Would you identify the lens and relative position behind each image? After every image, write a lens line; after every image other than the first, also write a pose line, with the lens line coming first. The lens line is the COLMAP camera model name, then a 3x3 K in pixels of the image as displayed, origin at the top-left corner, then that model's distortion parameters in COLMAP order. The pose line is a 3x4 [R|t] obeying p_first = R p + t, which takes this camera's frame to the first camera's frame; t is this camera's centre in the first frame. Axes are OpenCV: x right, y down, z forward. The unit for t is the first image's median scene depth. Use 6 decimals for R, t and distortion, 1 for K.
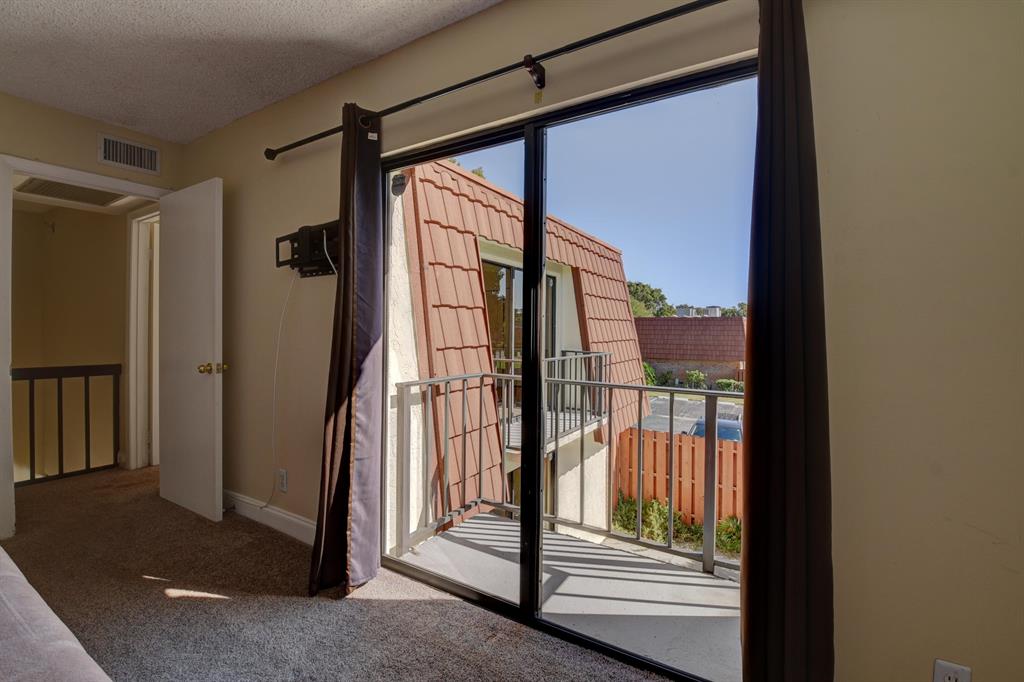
lens RADIAL K [[449.2, 0, 507.8], [0, 449.2, 330.8], [0, 0, 1]] dist [0.019263, -0.028930]
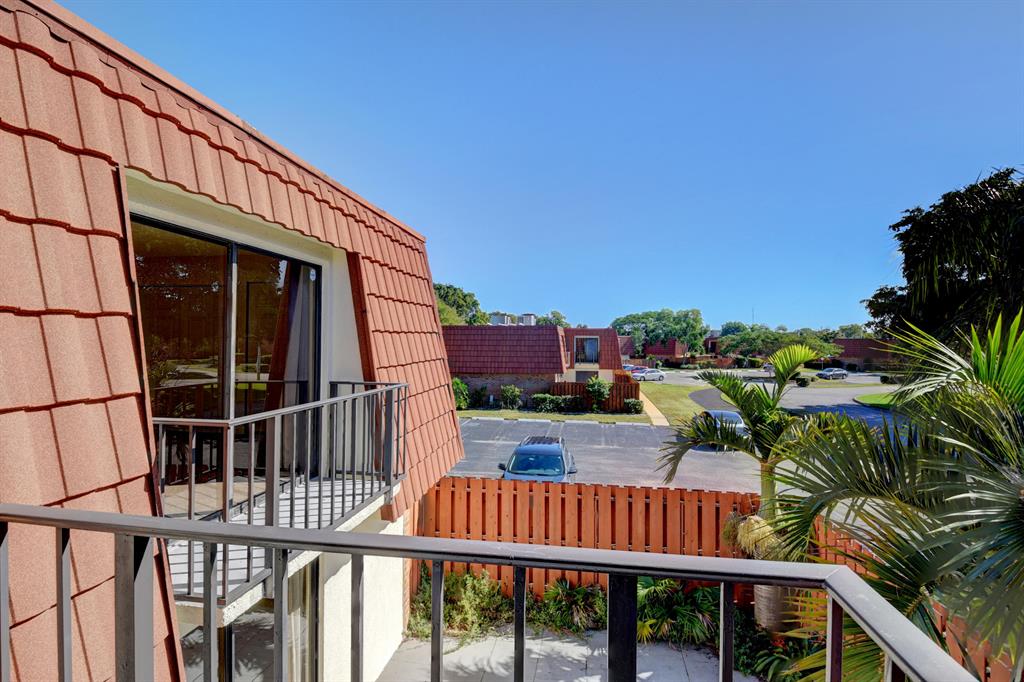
lens RADIAL K [[525.8, 0, 497.5], [0, 525.8, 328.3], [0, 0, 1]] dist [0.000772, -0.014869]
pose [[0.931200, 0.005356, 0.364470, 0.060710], [0.002795, 0.999758, -0.021834, -0.013325], [-0.364499, 0.021350, 0.930959, 0.192238]]
